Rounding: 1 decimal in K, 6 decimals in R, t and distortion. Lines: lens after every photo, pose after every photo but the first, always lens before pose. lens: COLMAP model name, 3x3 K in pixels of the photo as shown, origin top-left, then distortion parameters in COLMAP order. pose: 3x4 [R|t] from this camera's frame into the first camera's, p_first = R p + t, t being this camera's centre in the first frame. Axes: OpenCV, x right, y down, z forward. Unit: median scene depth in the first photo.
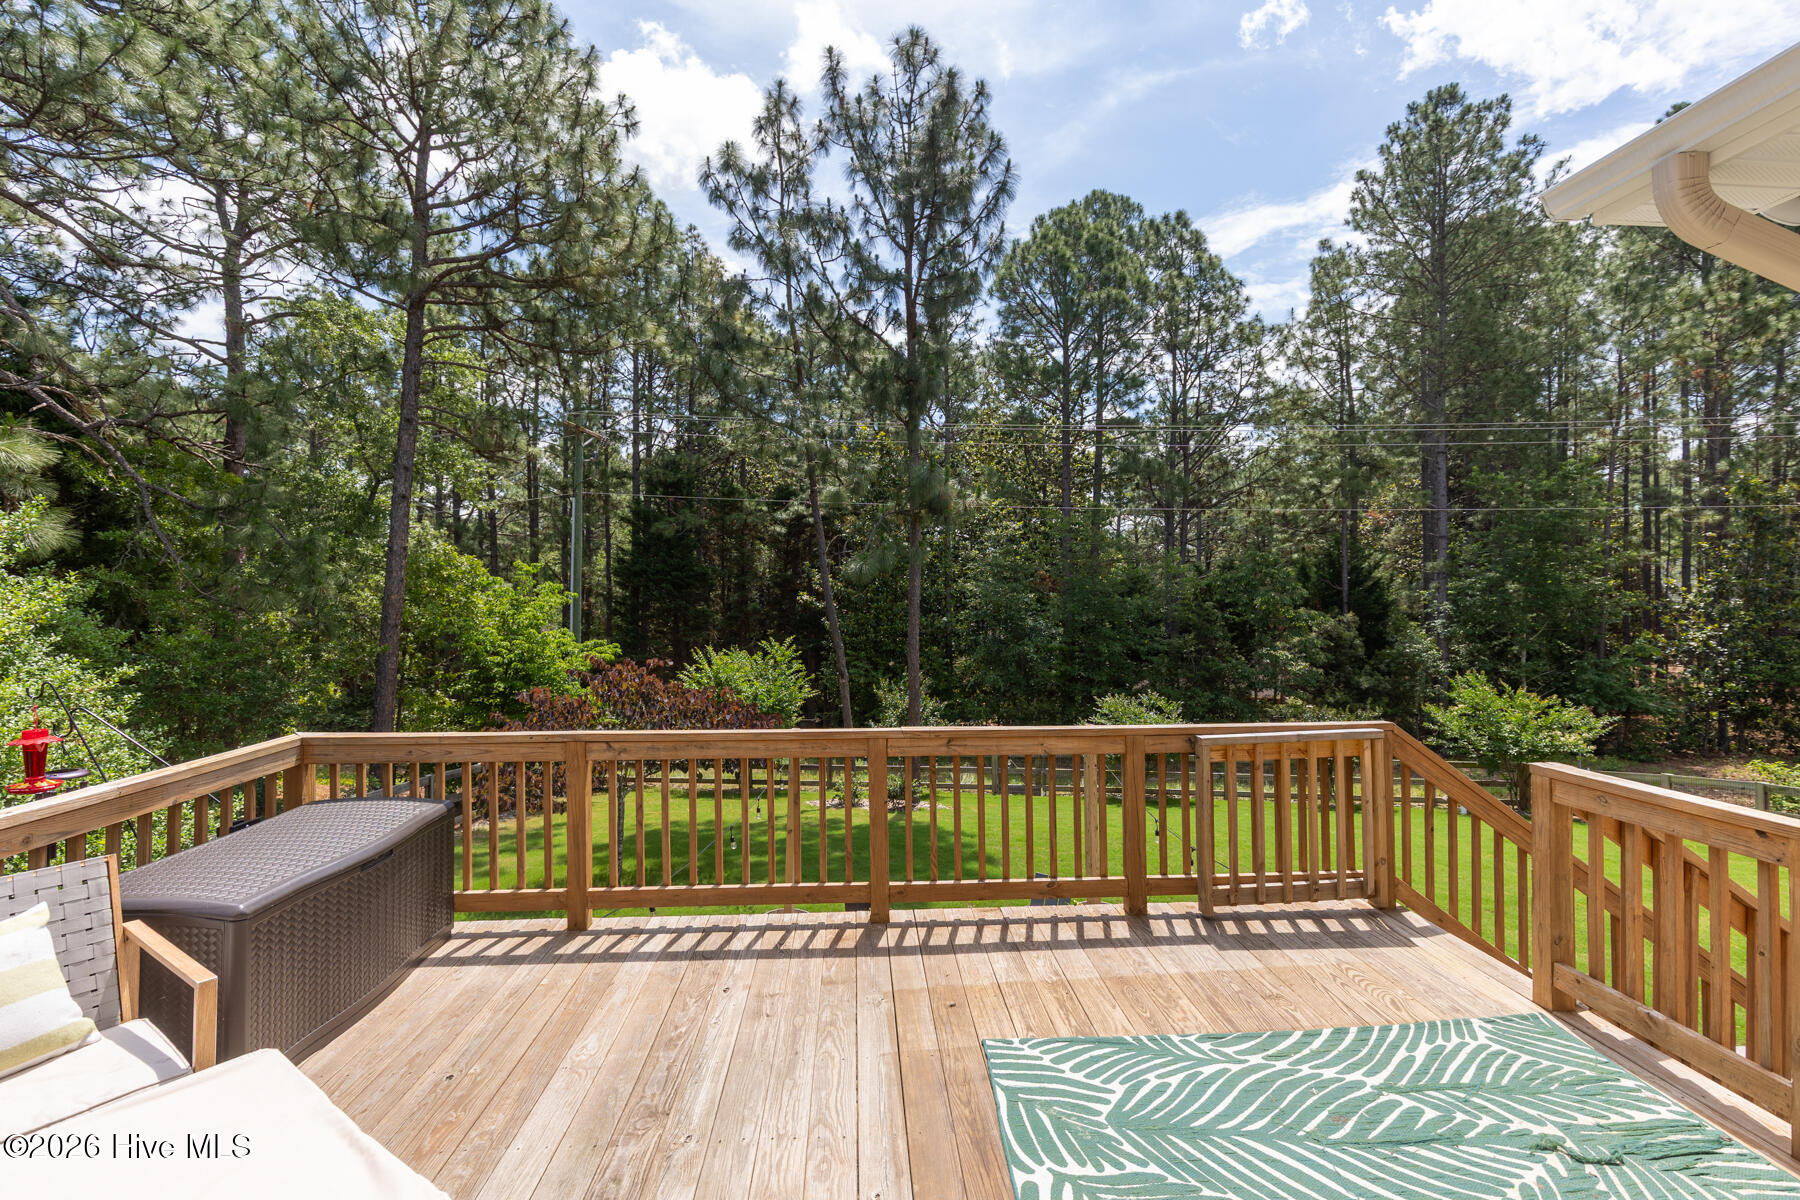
lens RADIAL K [[819.9, 0, 900.0], [0, 819.9, 600.0], [0, 0, 1]] dist [0.000378, 0.000269]
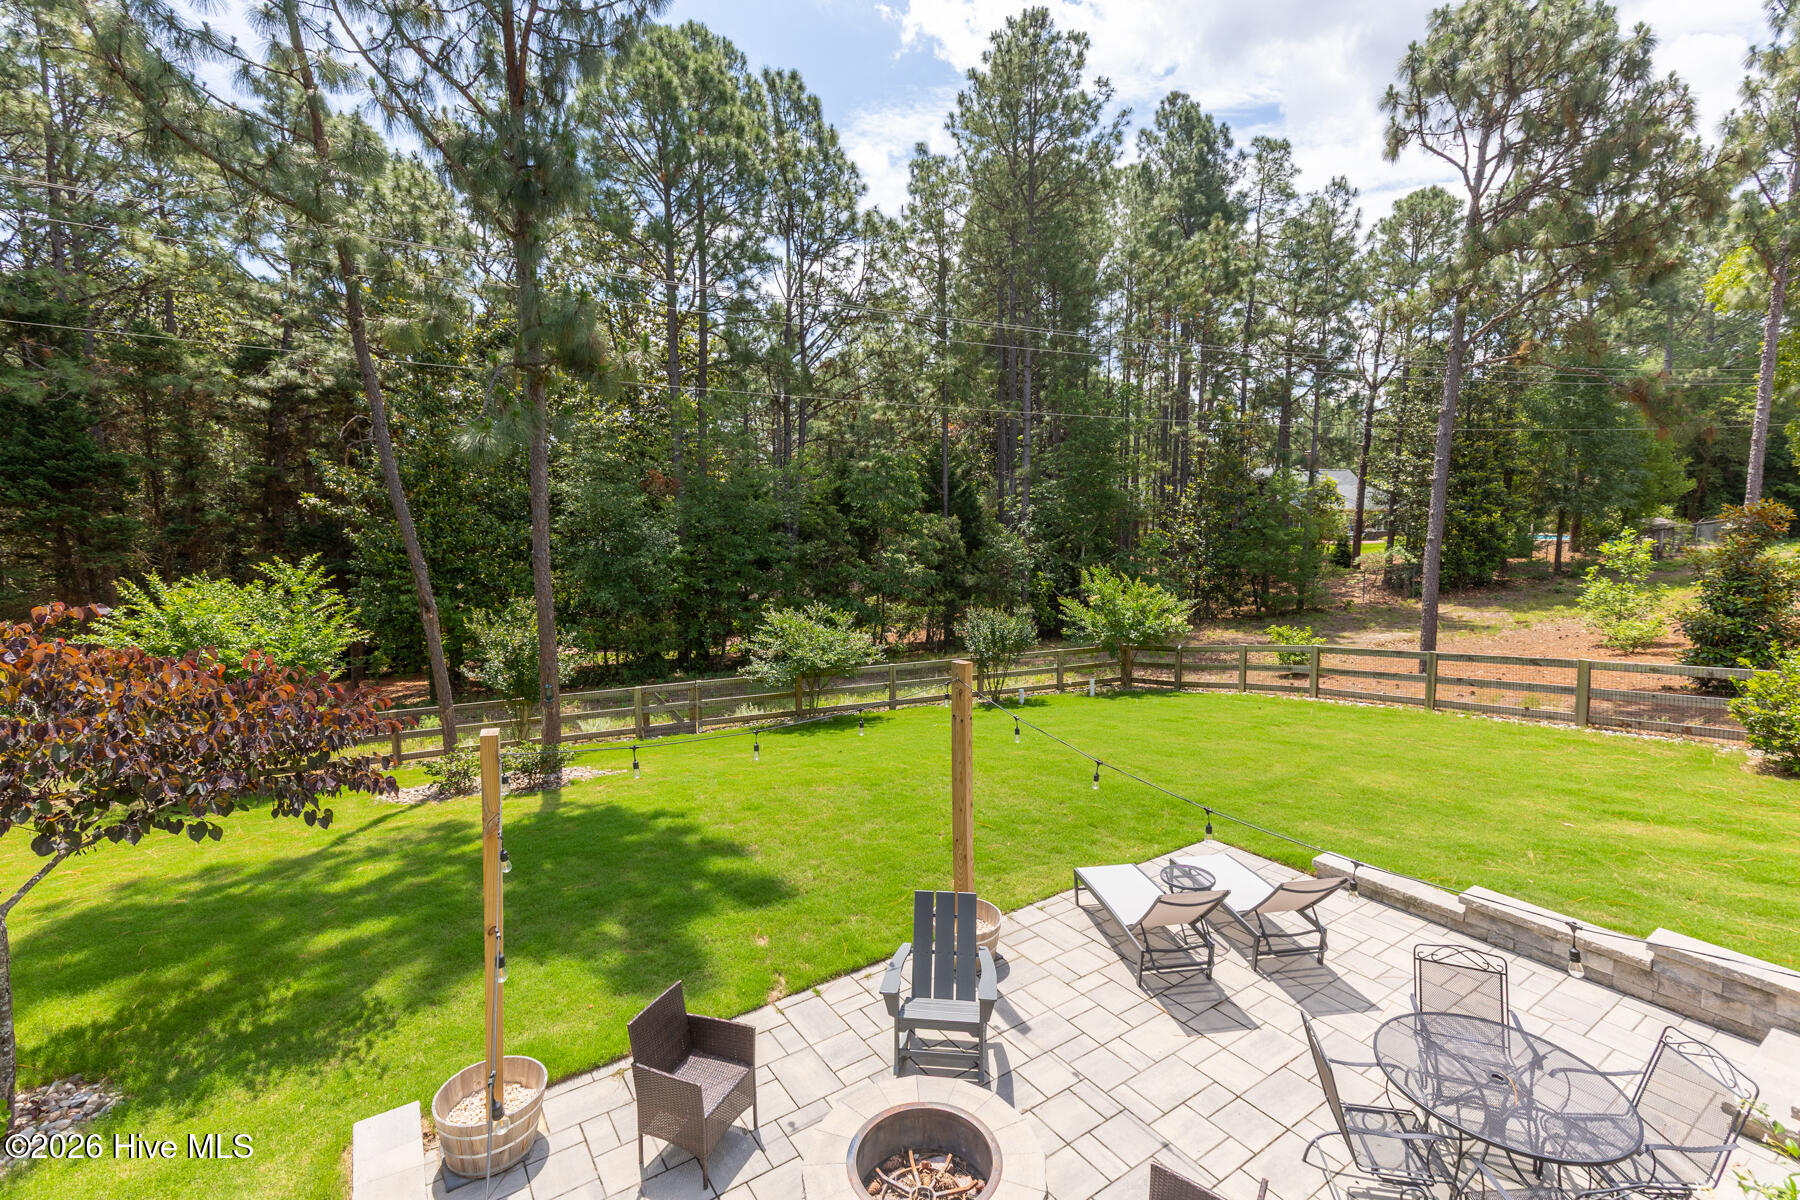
lens RADIAL K [[831.3, 0, 949.0], [0, 831.3, 603.8], [0, 0, 1]] dist [-0.017837, 0.000485]
pose [[0.845197, -0.064384, 0.530563, -0.034624], [0.003565, 0.993374, 0.114868, 0.005935], [-0.534443, -0.095194, 0.839826, 0.100536]]
